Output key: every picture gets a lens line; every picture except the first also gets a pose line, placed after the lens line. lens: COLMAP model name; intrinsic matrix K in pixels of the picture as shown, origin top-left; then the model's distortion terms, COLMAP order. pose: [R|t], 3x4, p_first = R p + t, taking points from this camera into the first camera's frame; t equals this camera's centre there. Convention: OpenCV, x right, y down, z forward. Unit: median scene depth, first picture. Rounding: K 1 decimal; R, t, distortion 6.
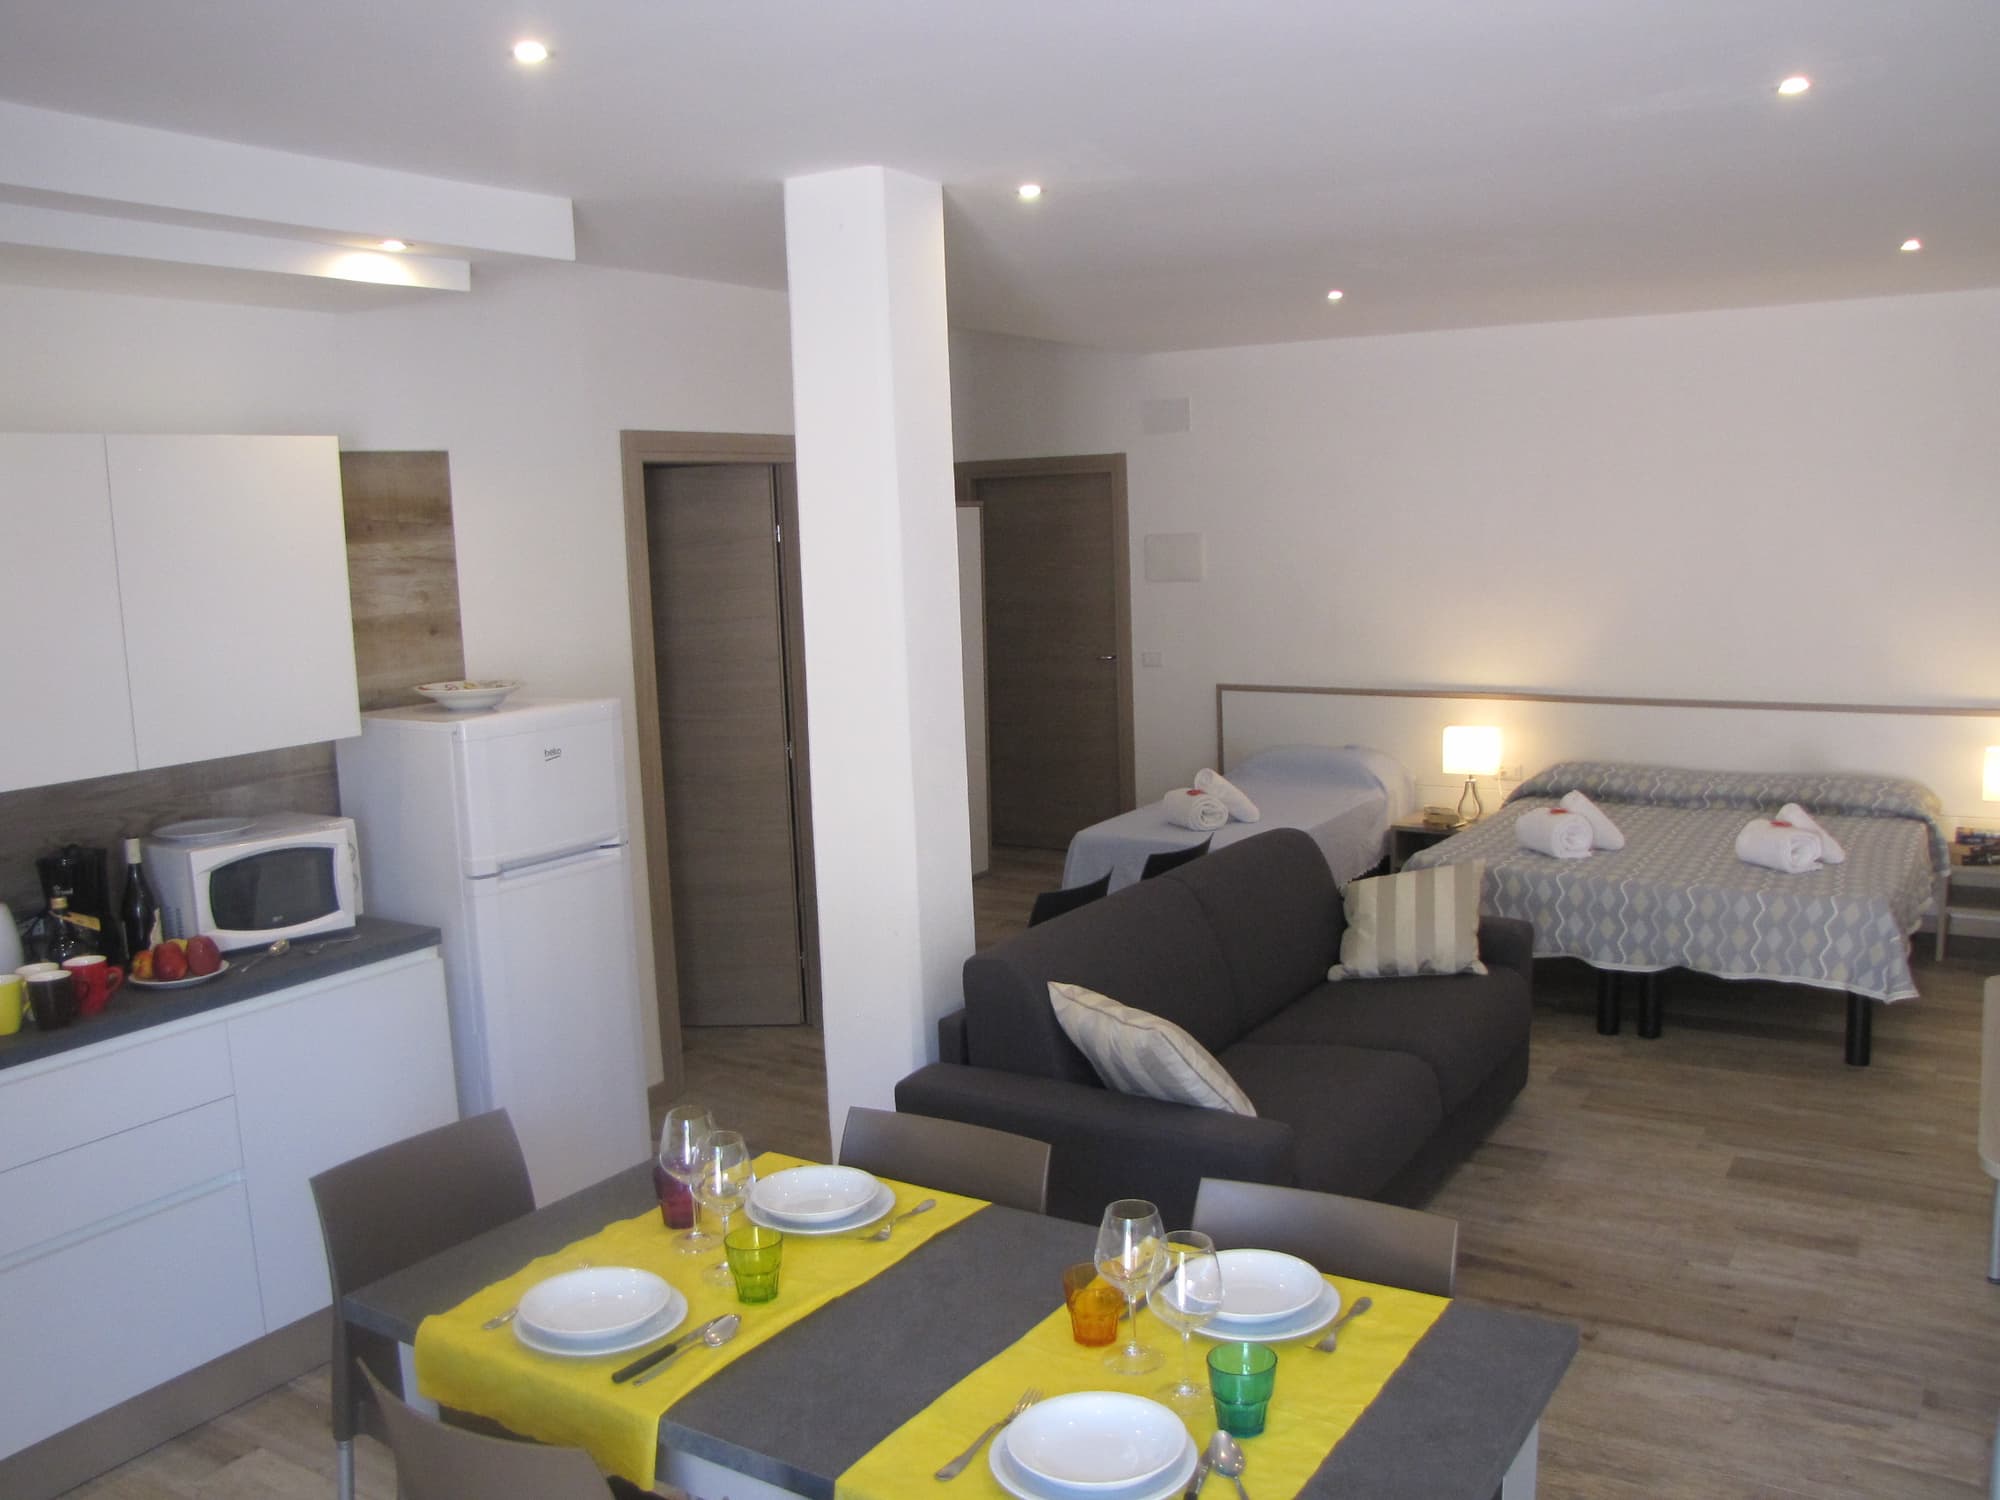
lens RADIAL K [[1689.8, 0, 993.2], [0, 1689.8, 756.8], [0, 0, 1]] dist [-0.182018, 0.164429]
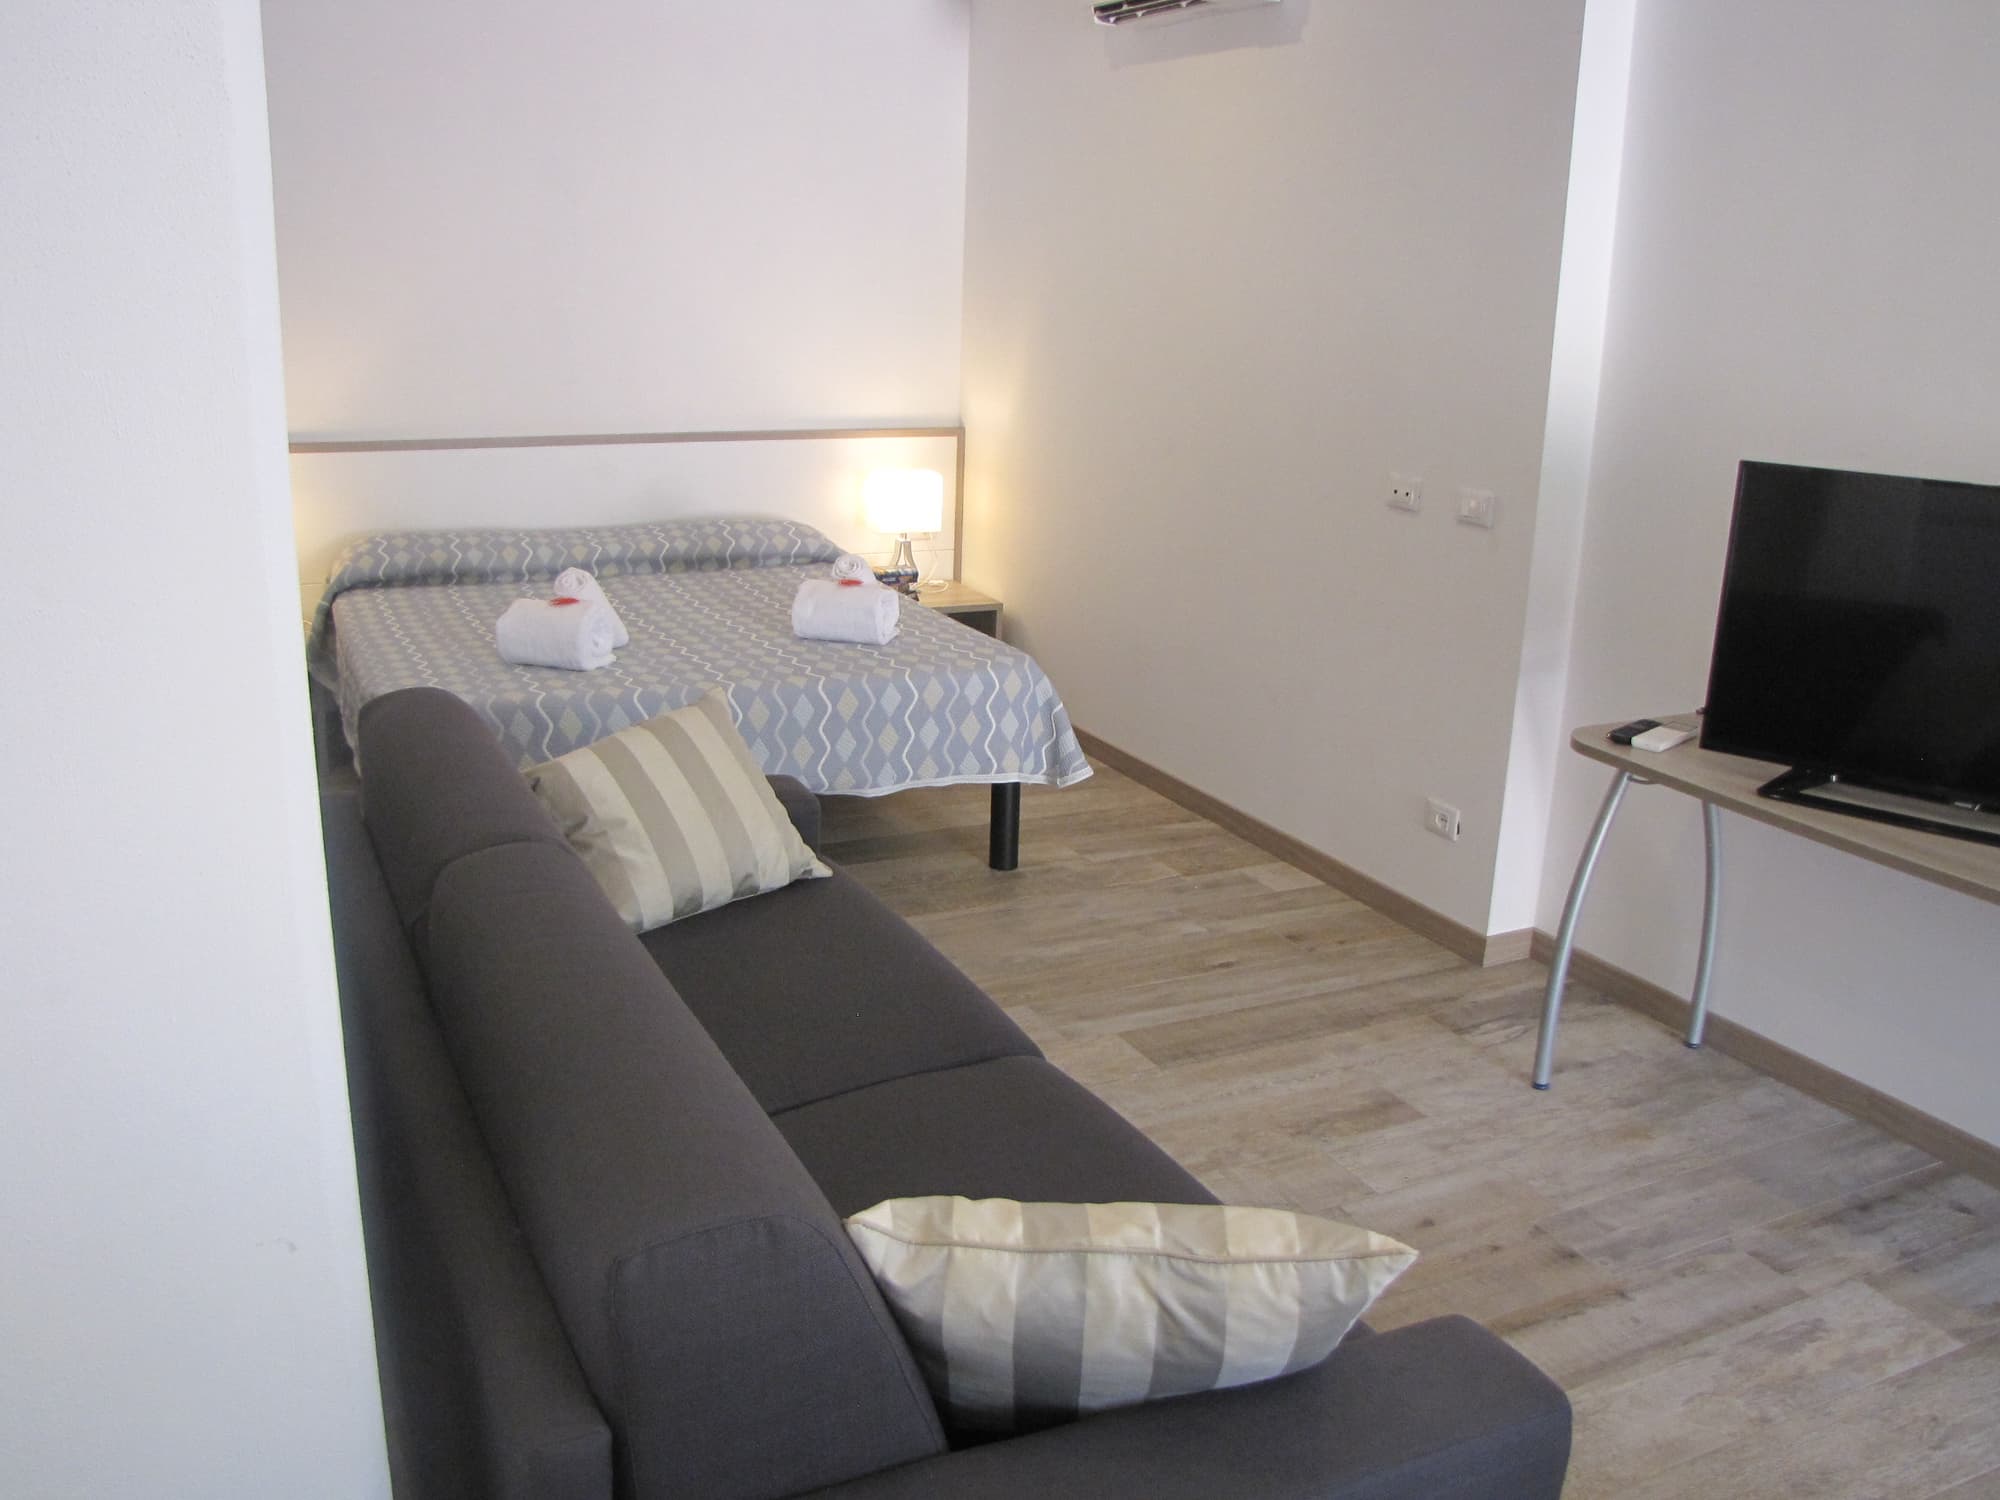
lens RADIAL K [[1689.8, 0, 993.2], [0, 1689.8, 756.8], [0, 0, 1]] dist [-0.182018, 0.164429]
pose [[0.528907, -0.189262, 0.827307, -0.205660], [0.069769, 0.981214, 0.179867, -0.021836], [-0.845807, -0.037413, 0.532175, 0.728069]]
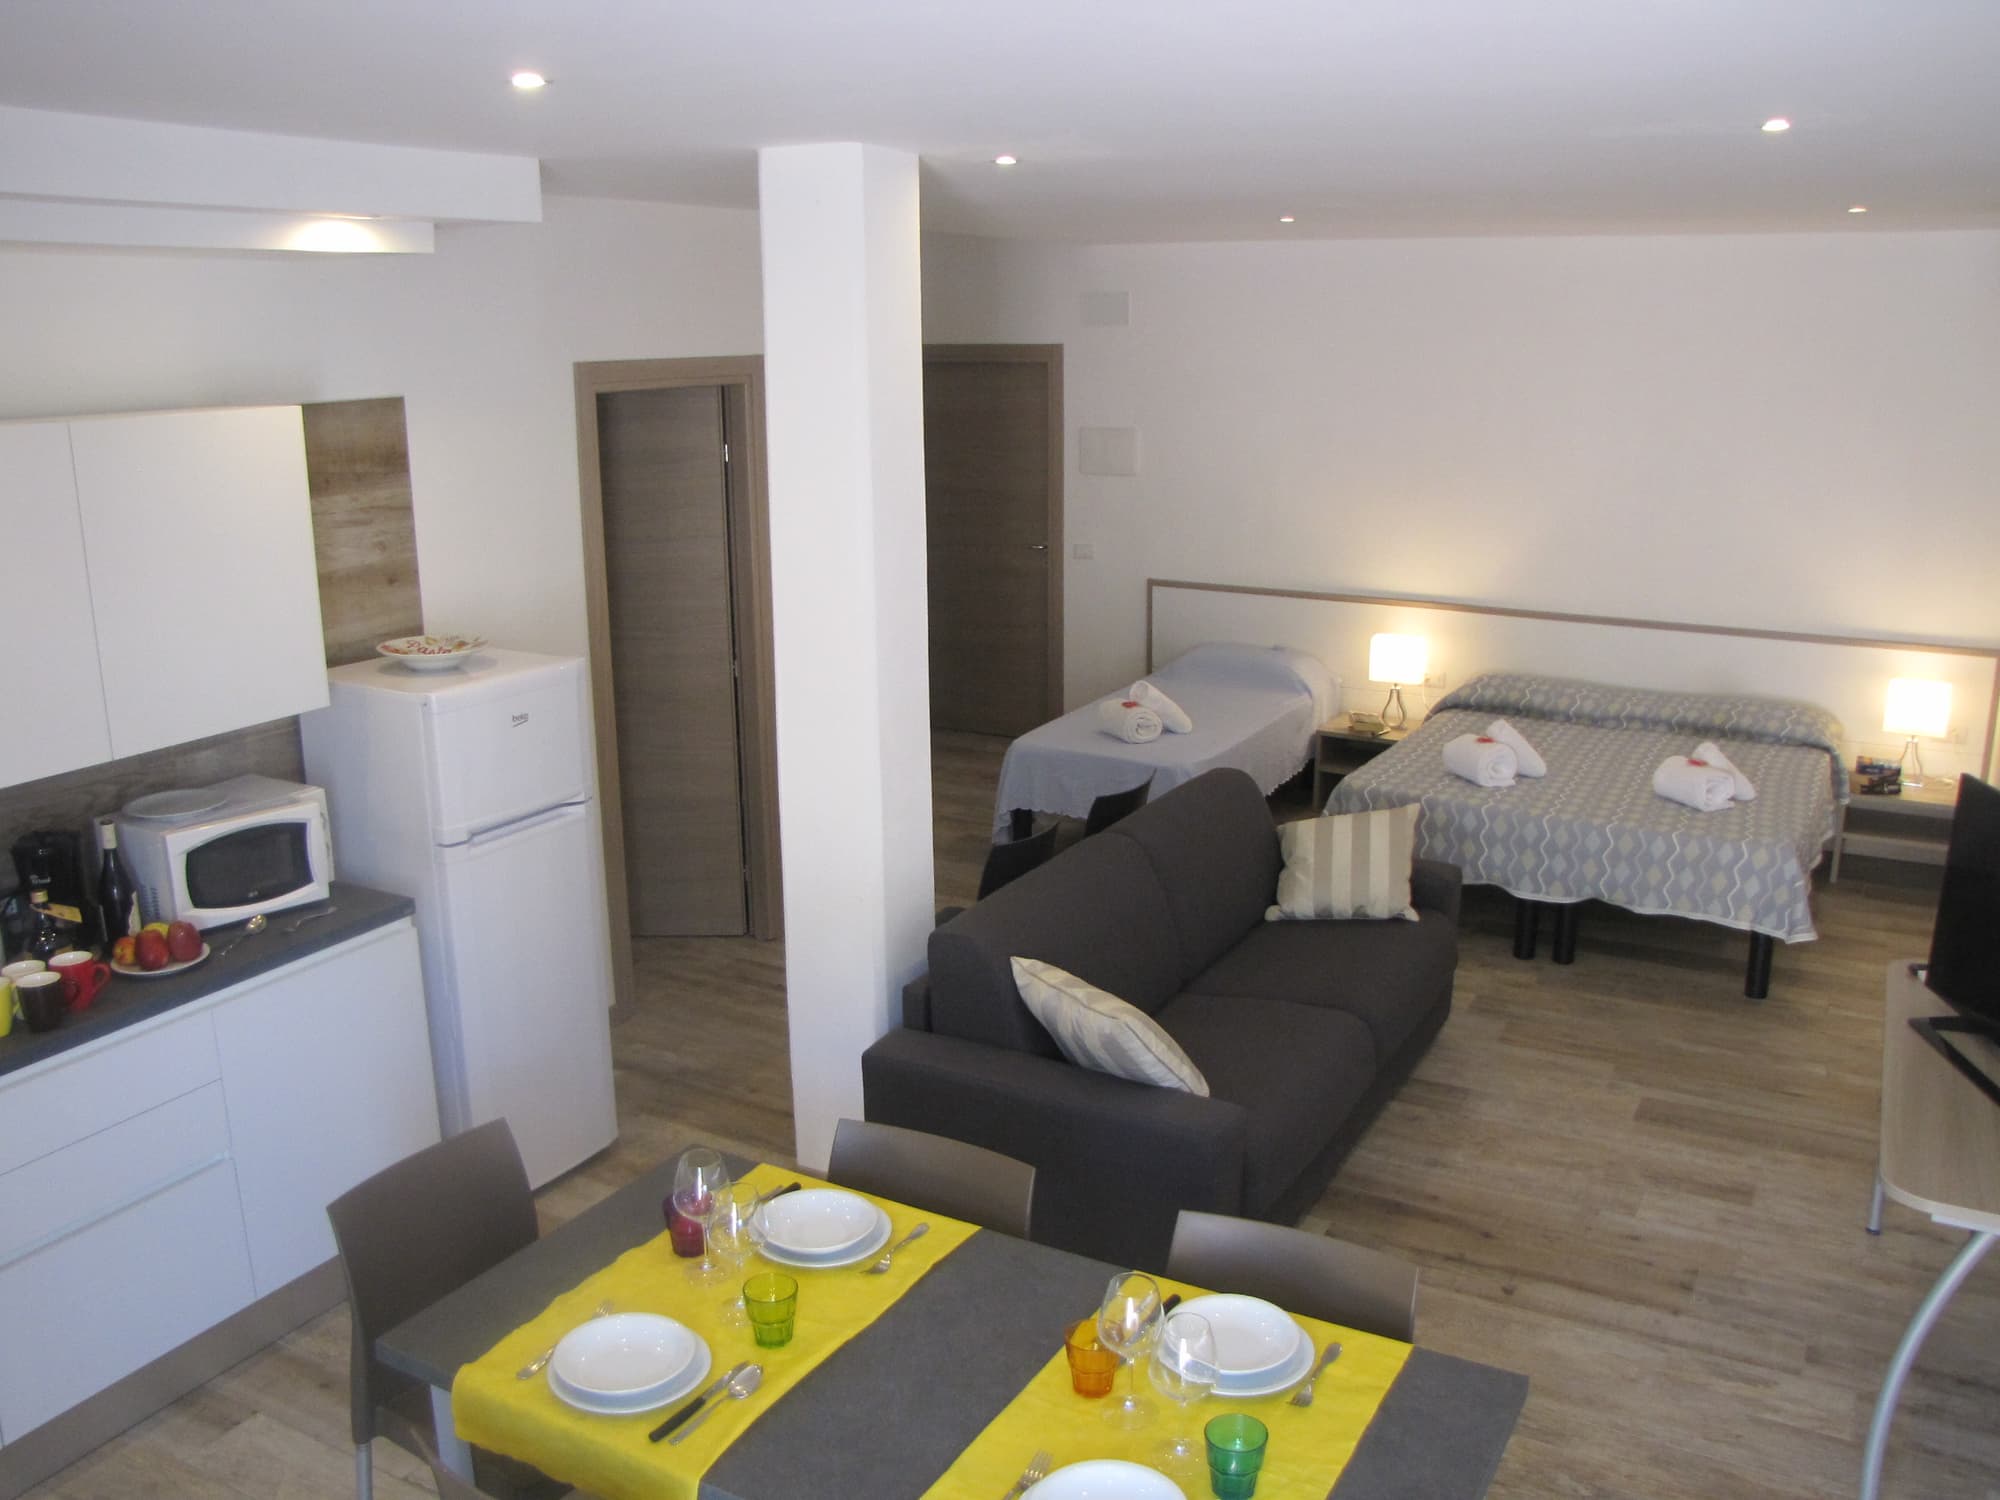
lens RADIAL K [[1690.2, 0, 996.0], [0, 1690.2, 746.7], [0, 0, 1]] dist [-0.182633, 0.166105]
pose [[0.998010, 0.013845, 0.061511, -0.039166], [-0.020129, 0.994503, 0.102758, -0.094064], [-0.059750, -0.103791, 0.992803, -0.016332]]
